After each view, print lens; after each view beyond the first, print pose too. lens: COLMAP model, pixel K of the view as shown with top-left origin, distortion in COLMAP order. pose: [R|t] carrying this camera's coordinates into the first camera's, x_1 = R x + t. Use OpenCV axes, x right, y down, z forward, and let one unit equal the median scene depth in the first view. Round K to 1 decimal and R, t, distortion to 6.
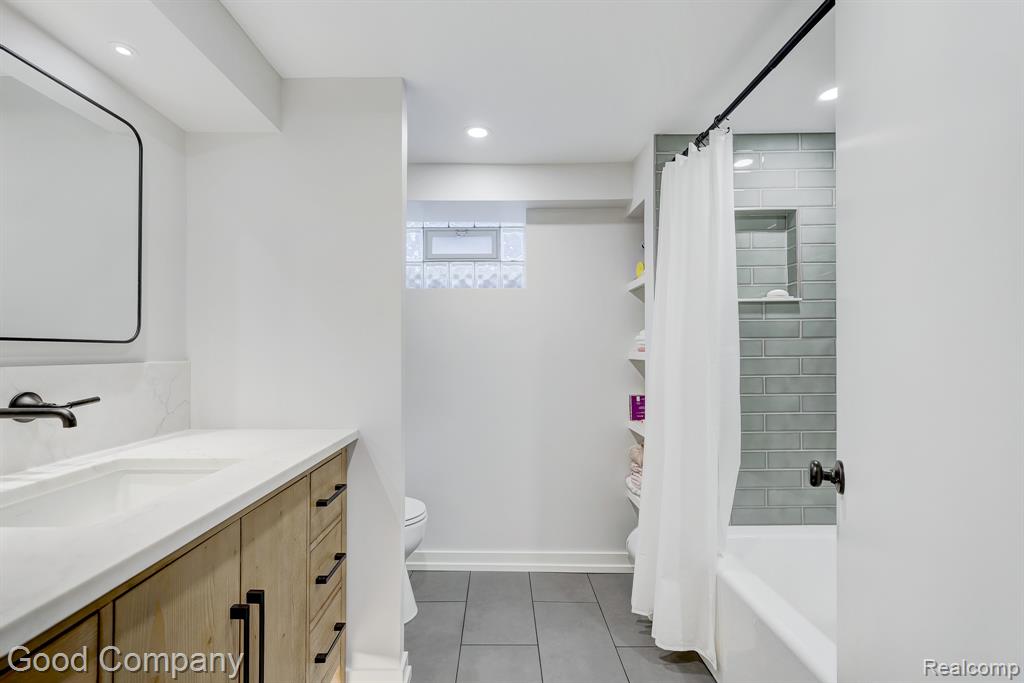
lens RADIAL K [[414.9, 0, 515.6], [0, 414.9, 344.8], [0, 0, 1]] dist [-0.000600, 0.000293]
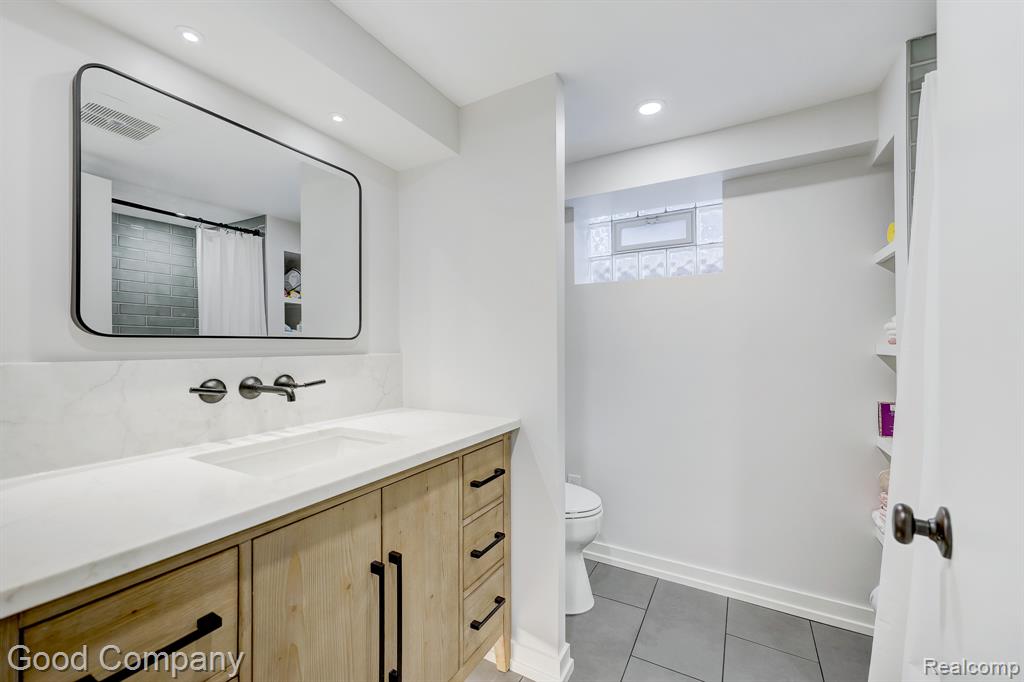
lens RADIAL K [[406.3, 0, 512.0], [0, 406.3, 341.0], [0, 0, 1]] dist [-0.000840, 0.000280]
pose [[0.877895, -0.008014, -0.478786, 0.090161], [0.011165, 0.999931, 0.003735, 0.000528], [0.478723, -0.008625, 0.877923, 0.071695]]
